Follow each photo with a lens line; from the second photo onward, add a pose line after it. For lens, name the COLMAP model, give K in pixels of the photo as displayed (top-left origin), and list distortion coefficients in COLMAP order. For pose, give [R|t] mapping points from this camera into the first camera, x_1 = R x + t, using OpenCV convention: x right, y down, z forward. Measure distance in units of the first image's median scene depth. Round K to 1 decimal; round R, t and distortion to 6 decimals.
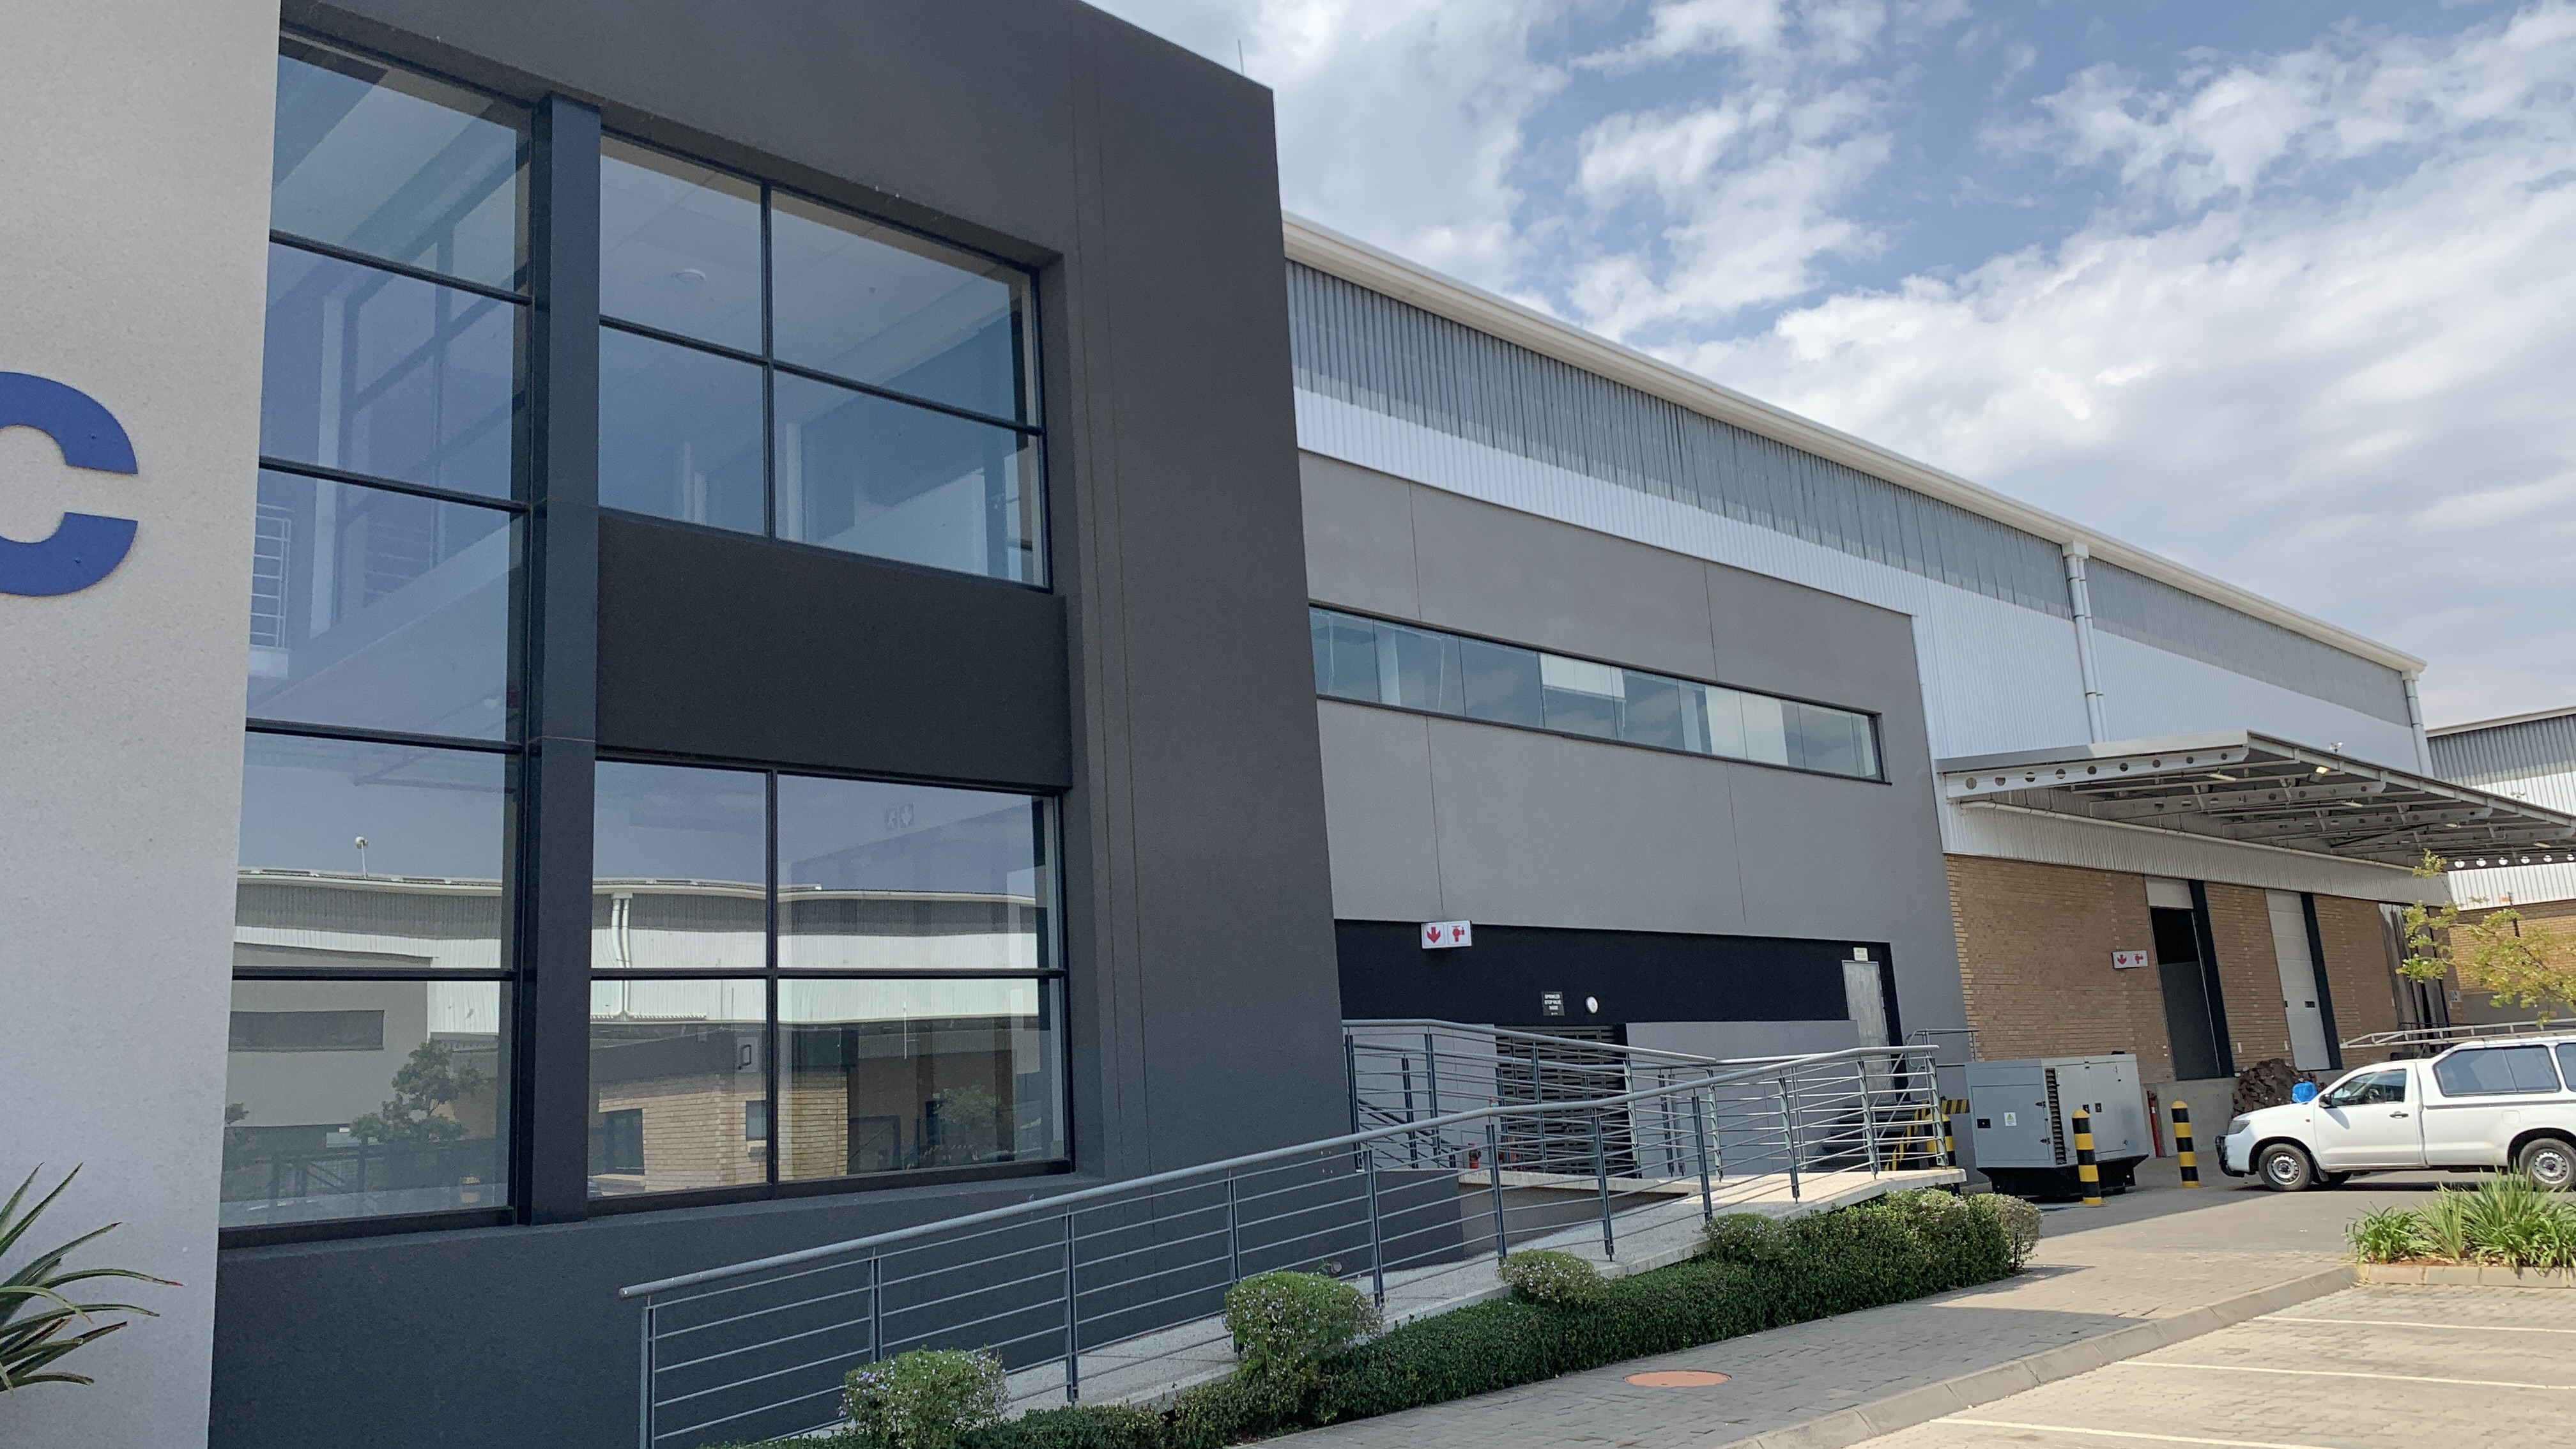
lens RADIAL K [[1983.3, 0, 1288.5], [0, 1983.3, 698.8], [0, 0, 1]] dist [0.039145, -0.036844]
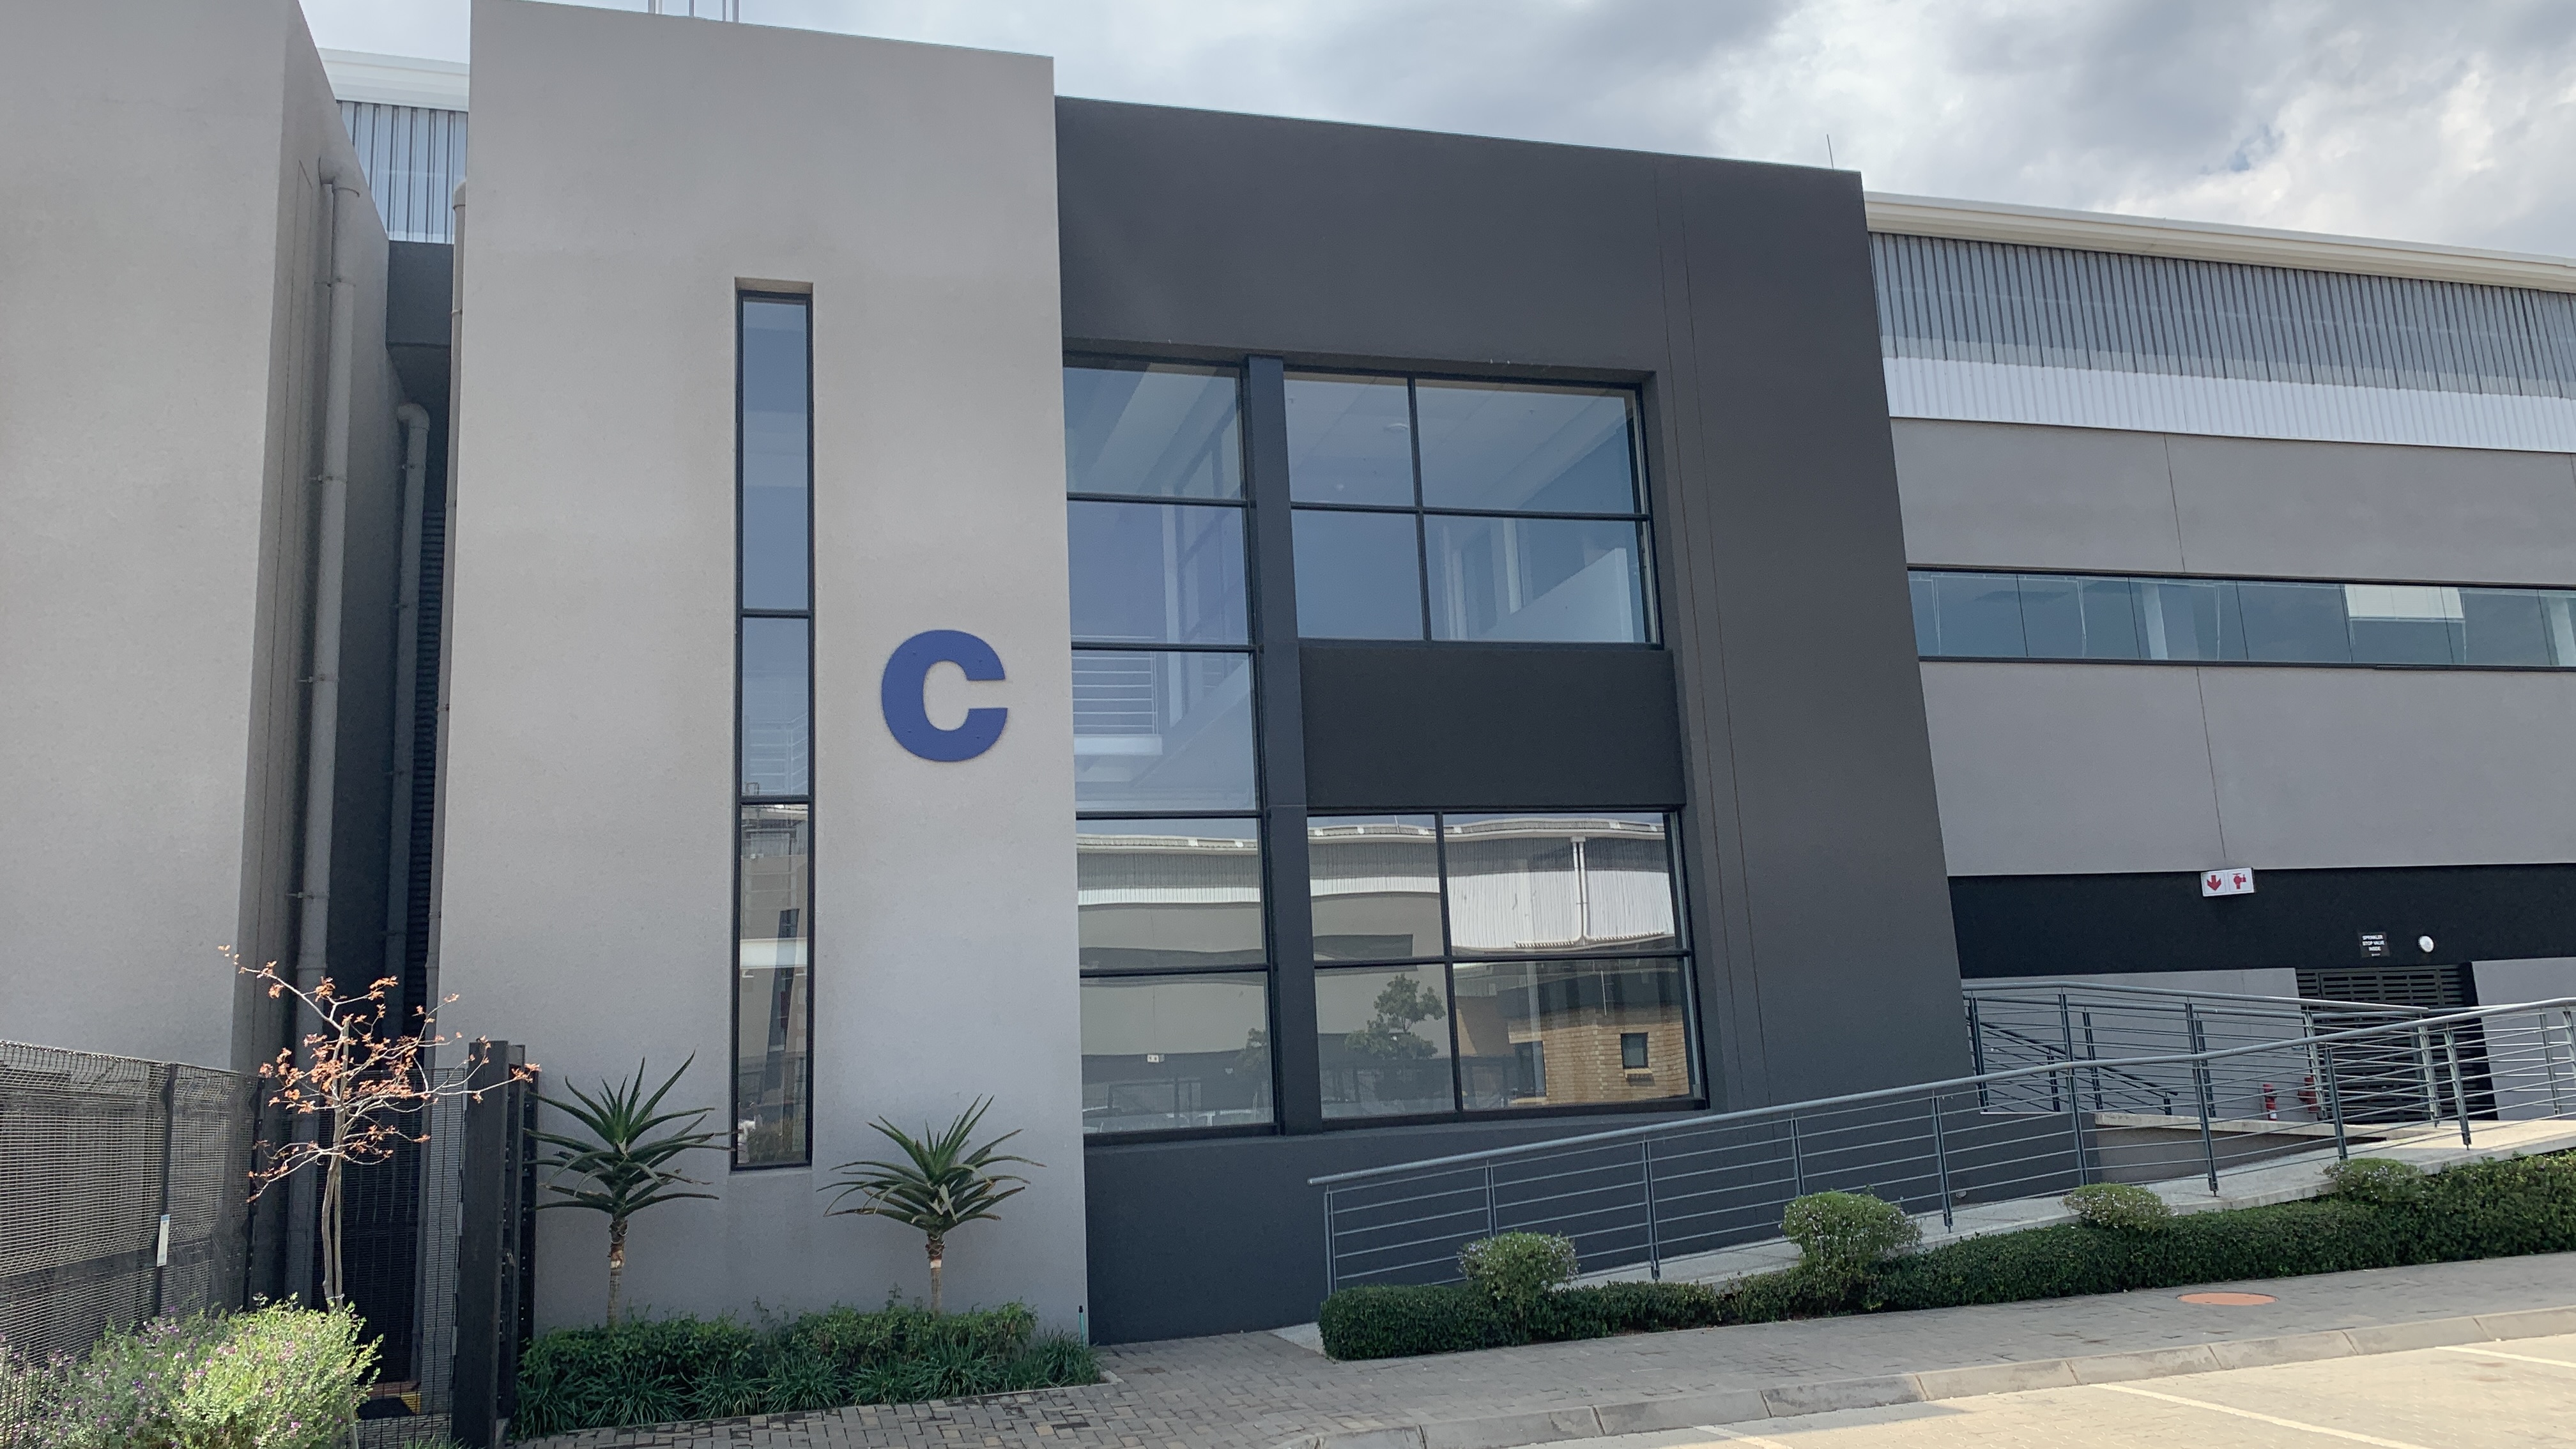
lens RADIAL K [[2006.9, 0, 1286.4], [0, 2006.9, 681.5], [0, 0, 1]] dist [0.034451, -0.045681]
pose [[0.874945, -0.083630, -0.476946, 0.298942], [0.098720, 0.995093, 0.006615, -0.070382], [0.474053, -0.052872, 0.878908, -0.248692]]
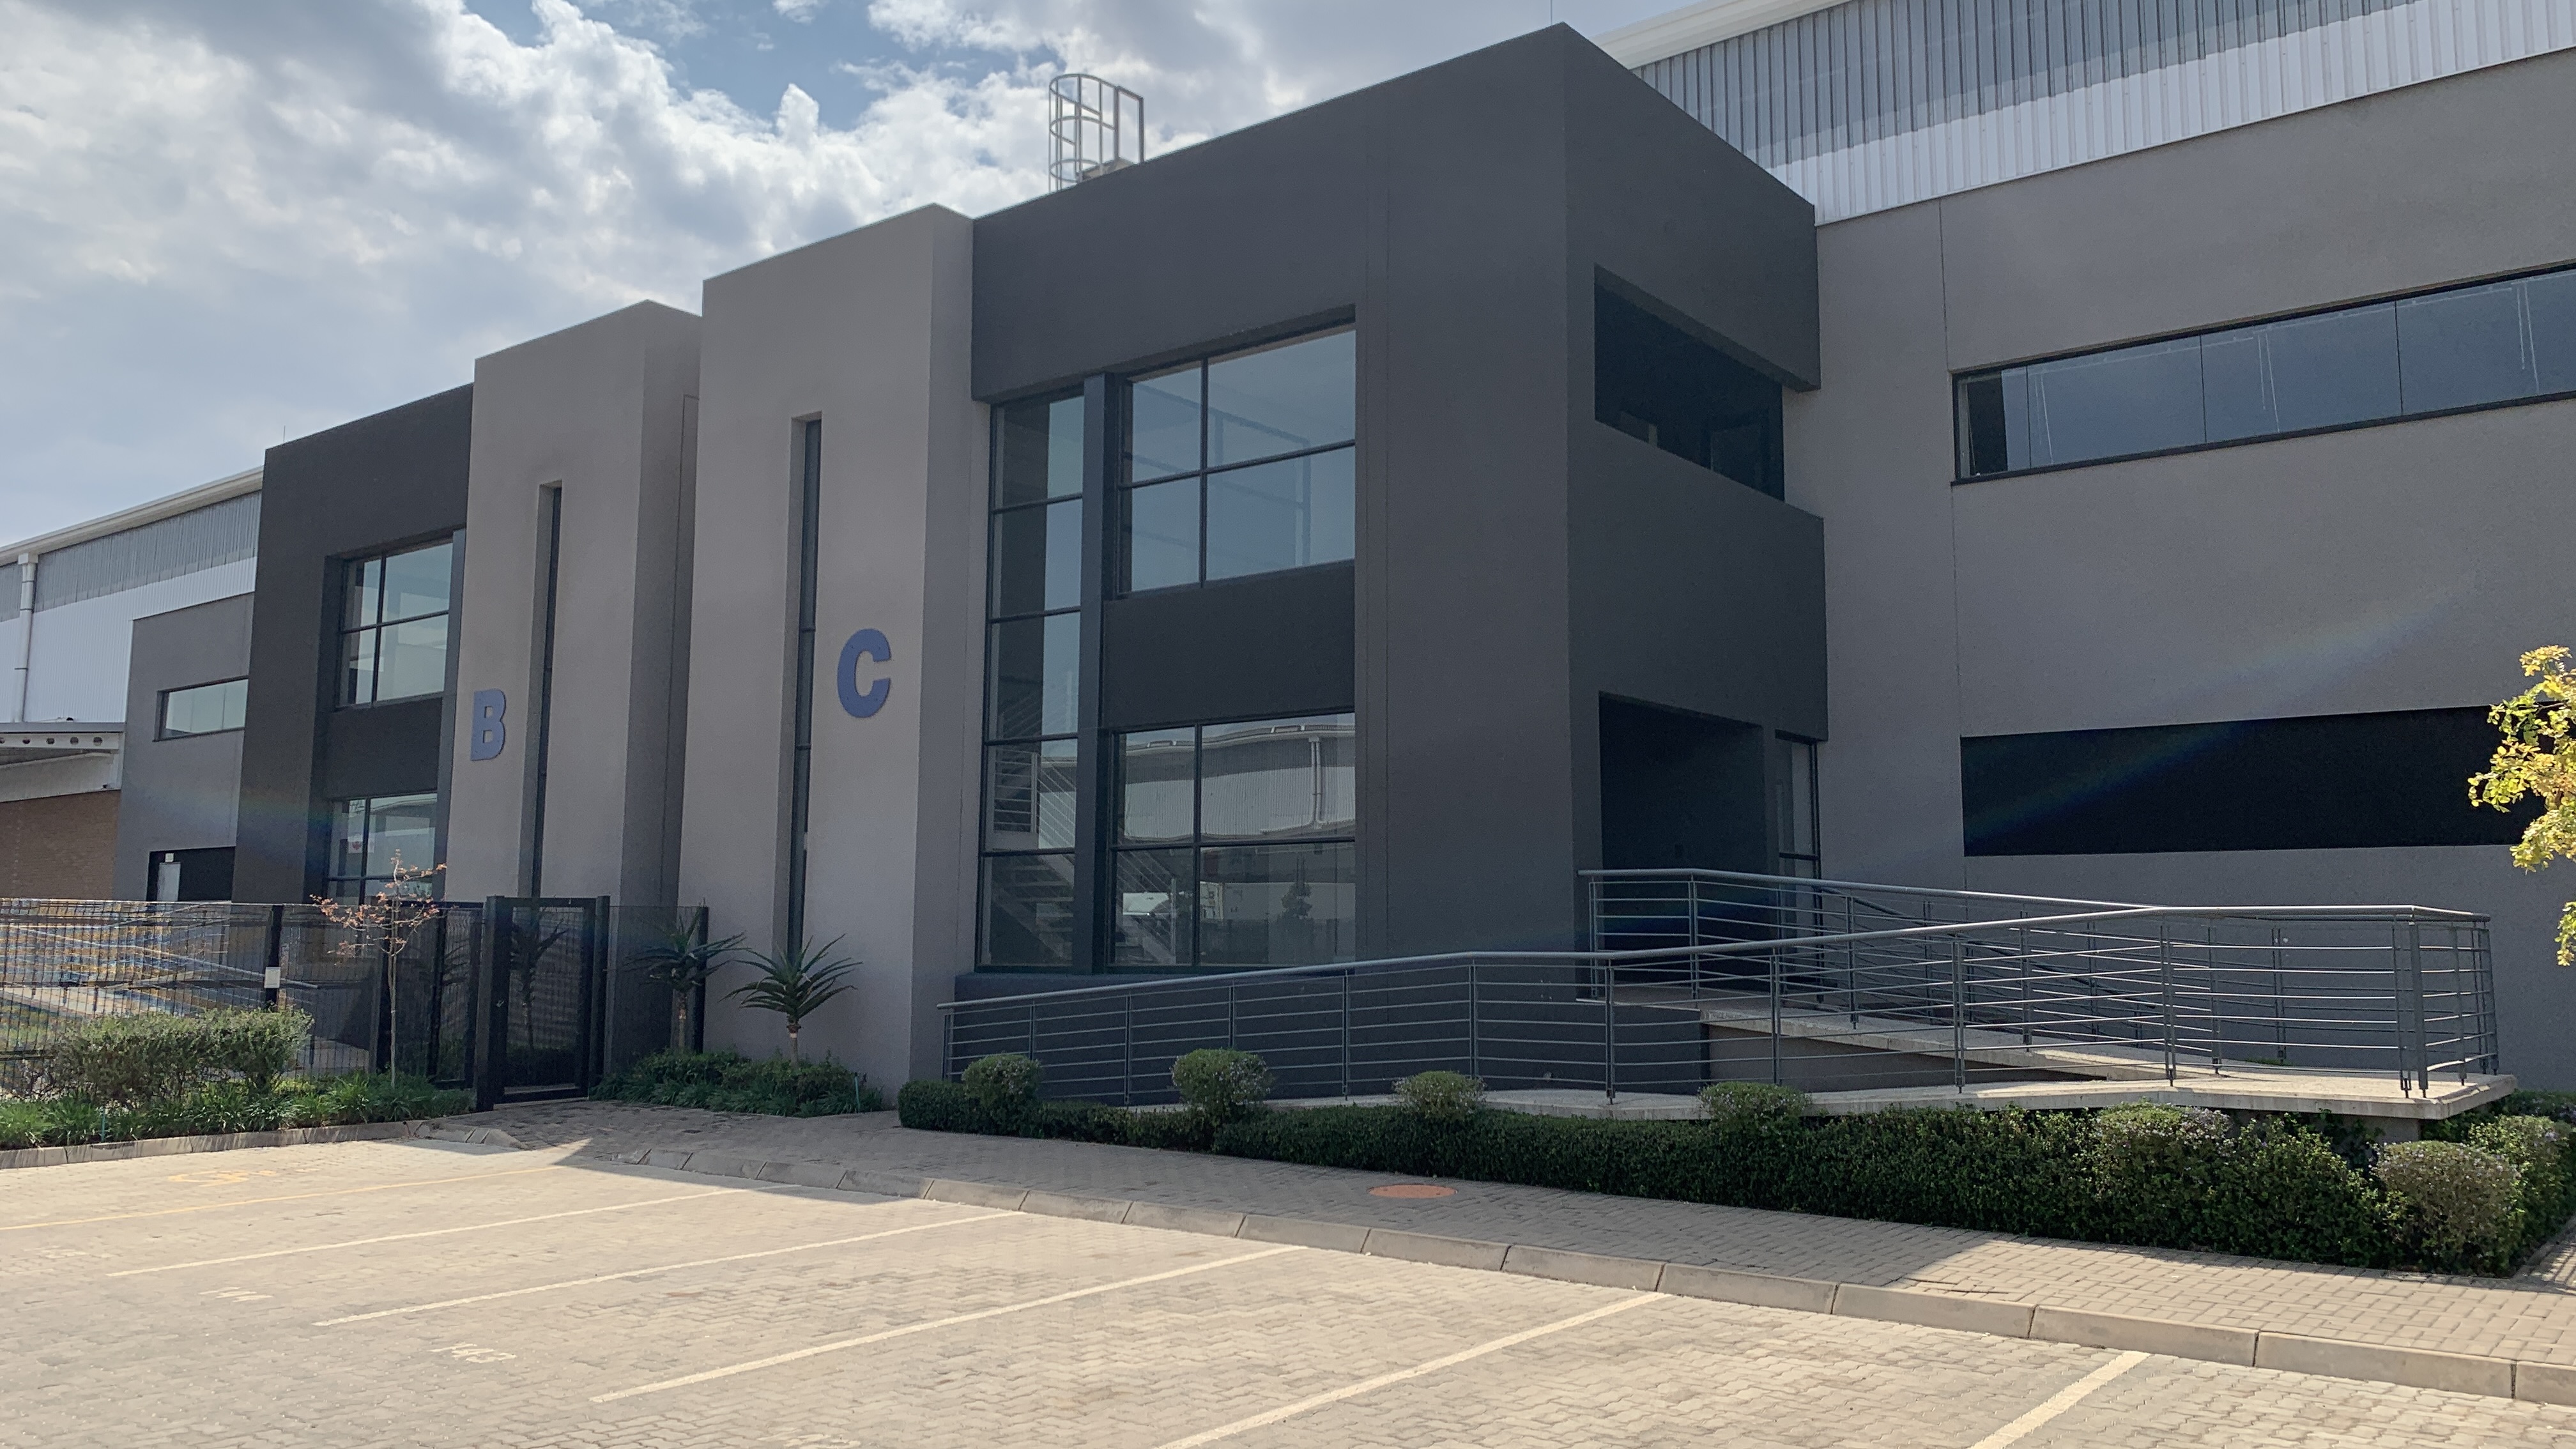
lens RADIAL K [[1901.3, 0, 1288.0], [0, 1901.3, 724.5], [0, 0, 1]] dist [0.053935, -0.104011]
pose [[0.109976, -0.049499, -0.992701, 1.283551], [0.197268, 0.979977, -0.027010, 0.089675], [0.974161, -0.192858, 0.117539, 0.846754]]
